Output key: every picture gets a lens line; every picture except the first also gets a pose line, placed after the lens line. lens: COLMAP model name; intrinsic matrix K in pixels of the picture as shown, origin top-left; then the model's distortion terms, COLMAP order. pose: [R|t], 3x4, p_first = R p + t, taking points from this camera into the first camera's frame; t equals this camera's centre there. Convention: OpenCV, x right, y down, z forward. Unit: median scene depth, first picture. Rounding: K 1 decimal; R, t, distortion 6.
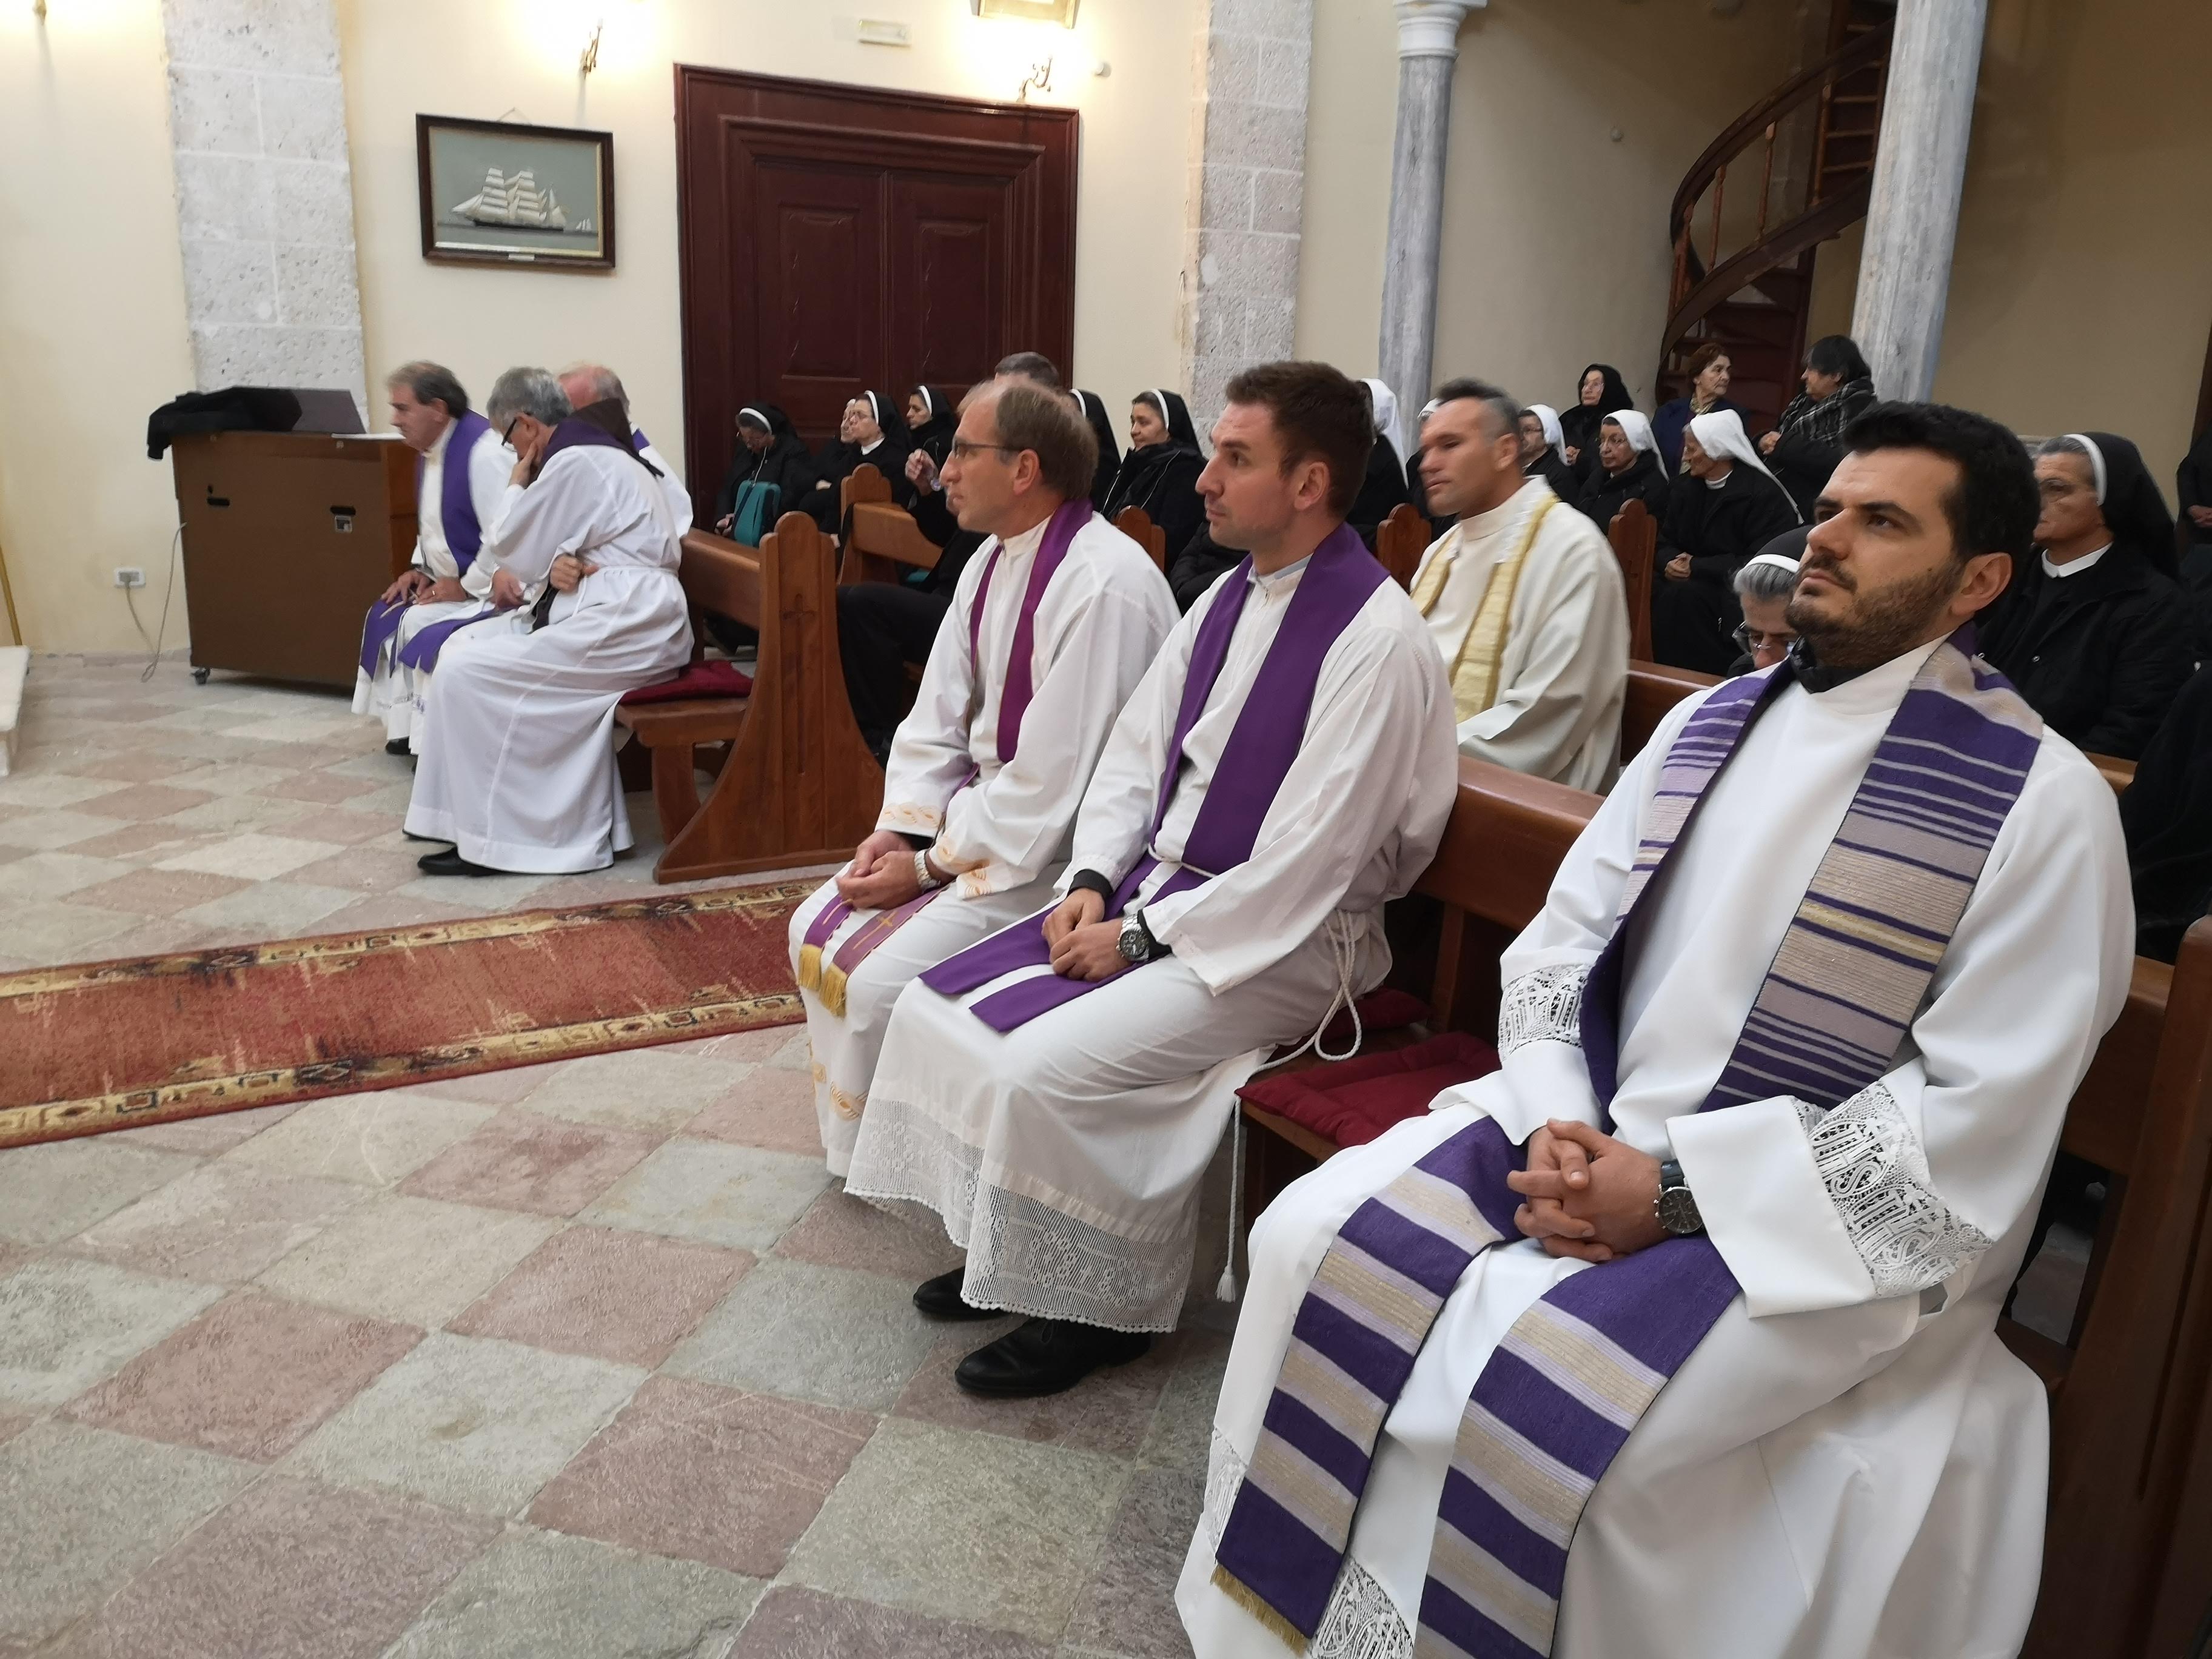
lens RADIAL K [[1723.5, 0, 1106.0], [0, 1723.5, 829.5], [0, 0, 1]] dist [0.008218, -0.035832]
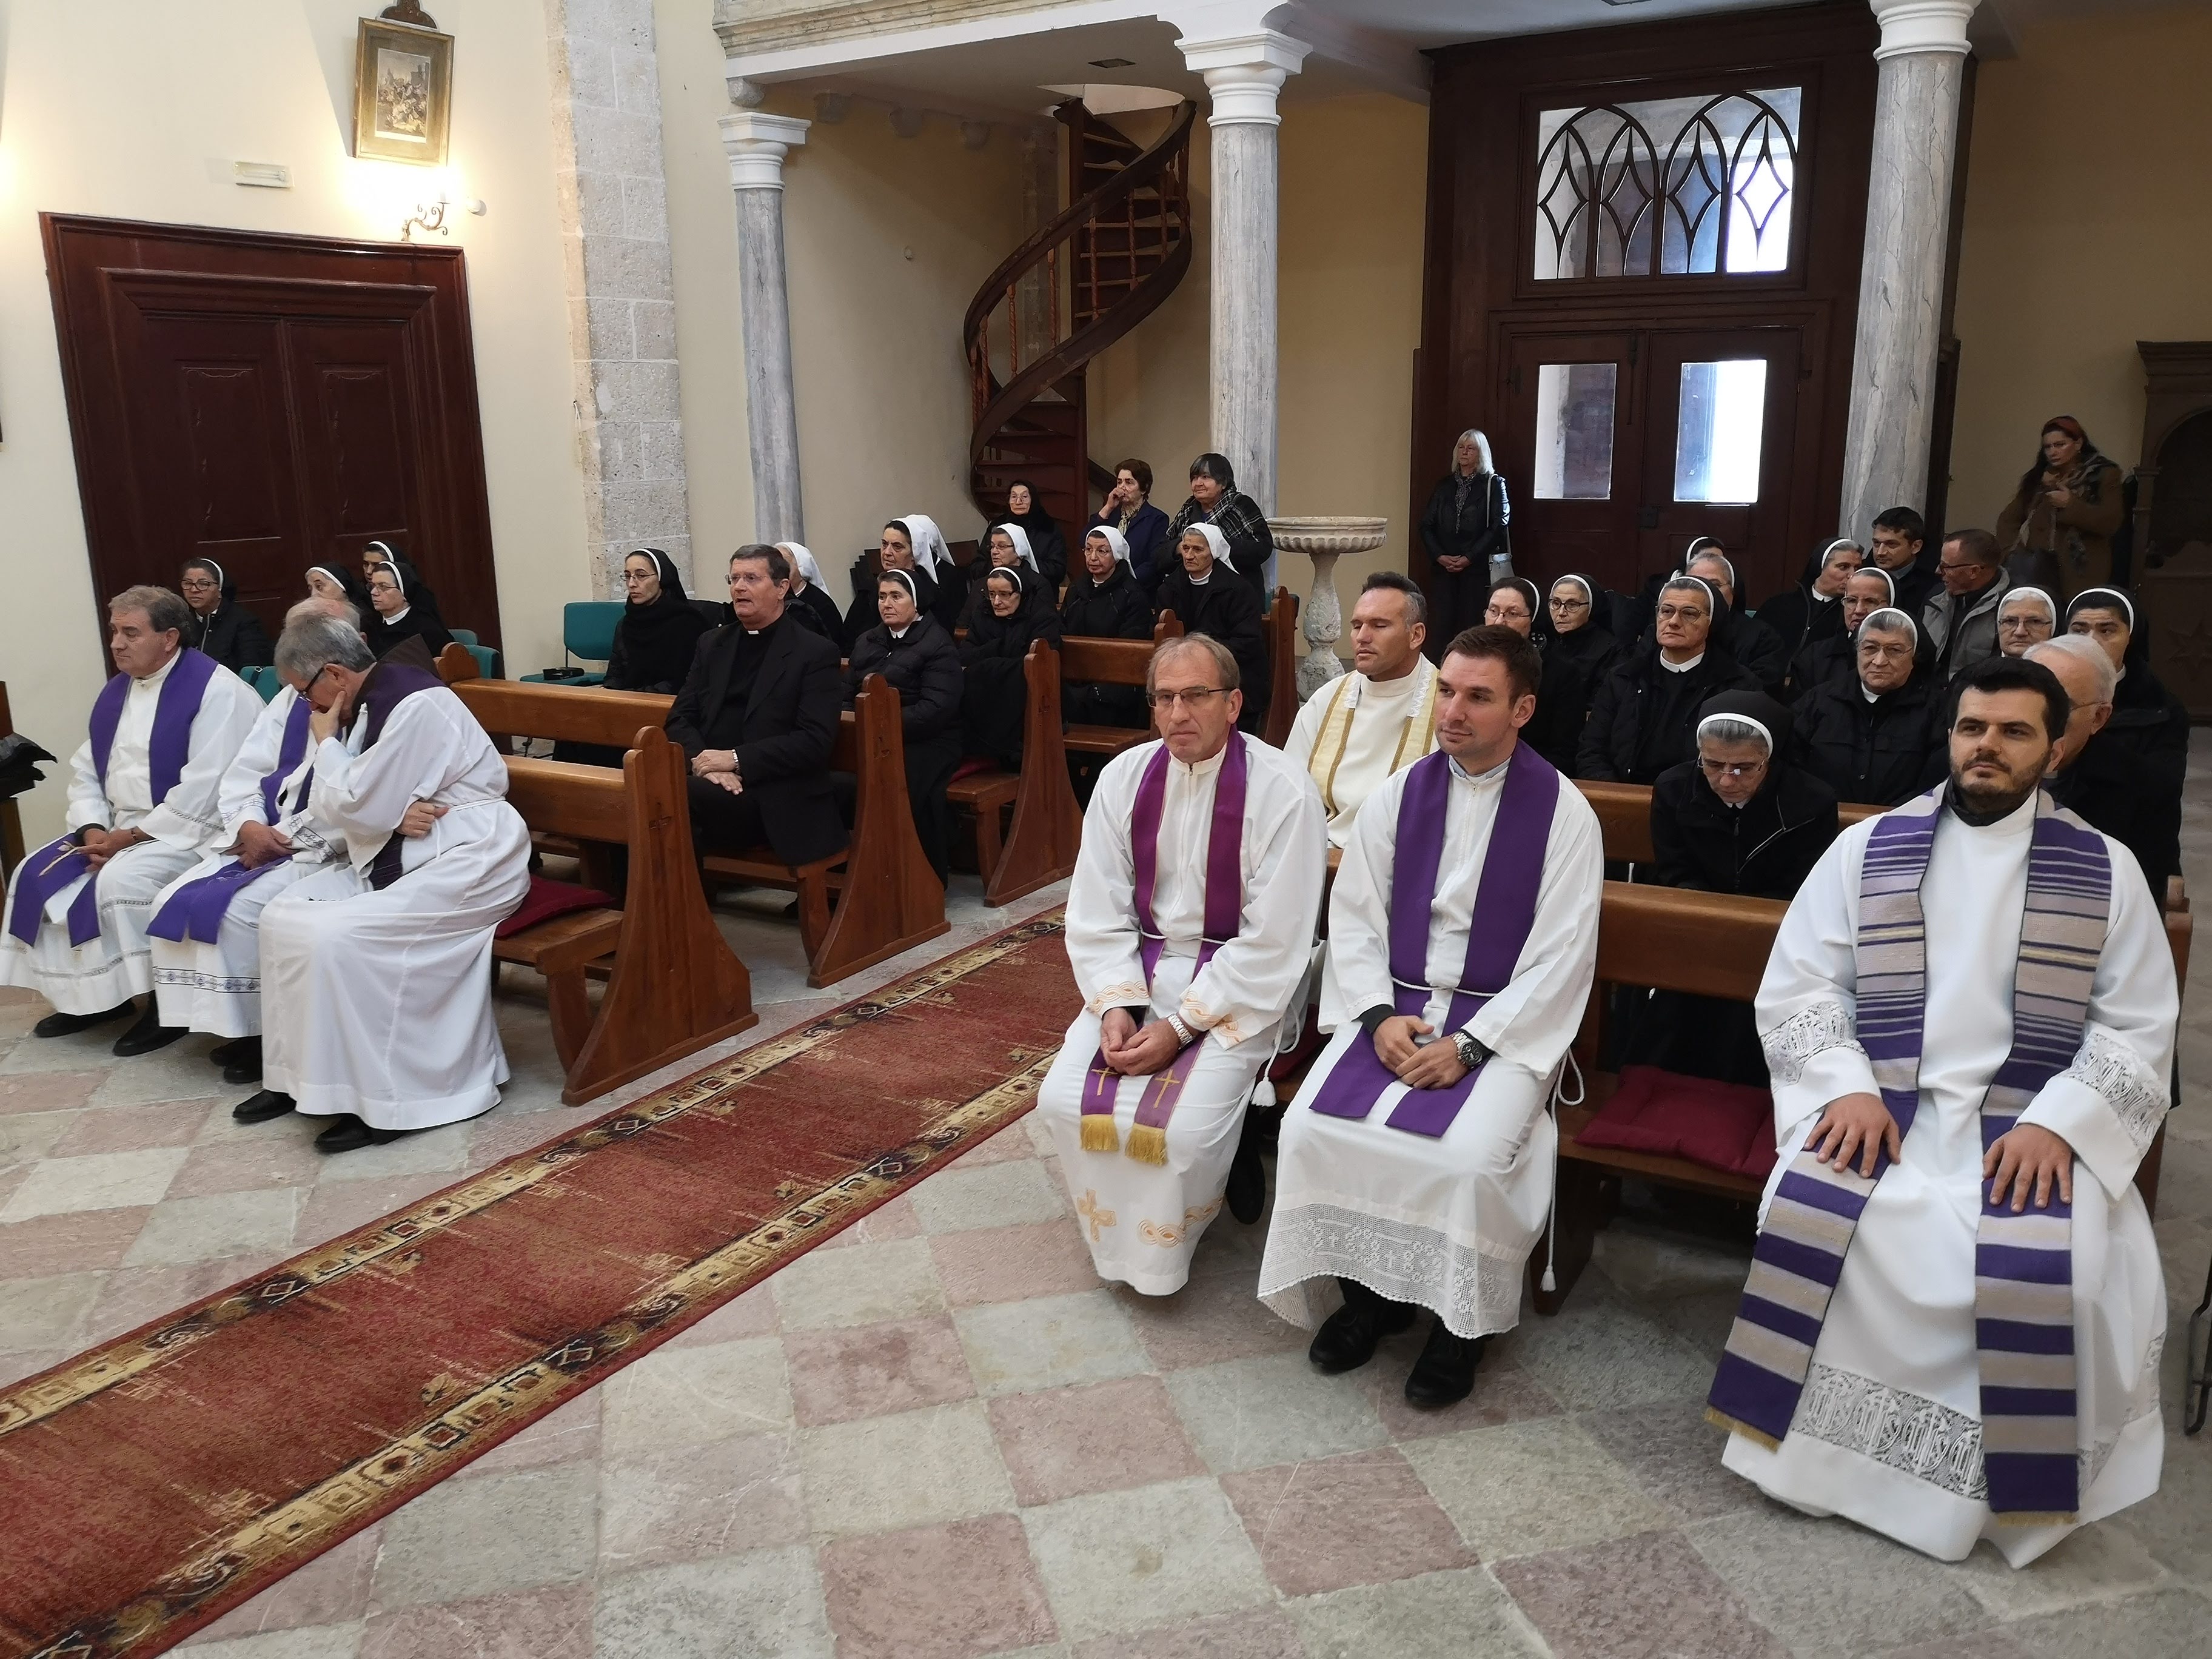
lens RADIAL K [[1723.5, 0, 1106.0], [0, 1723.5, 829.5], [0, 0, 1]] dist [0.008218, -0.035832]
pose [[0.867811, -0.160051, 0.470412, -0.433143], [0.169475, 0.985276, 0.022580, -0.097249], [-0.467099, 0.060128, 0.882158, -0.051423]]
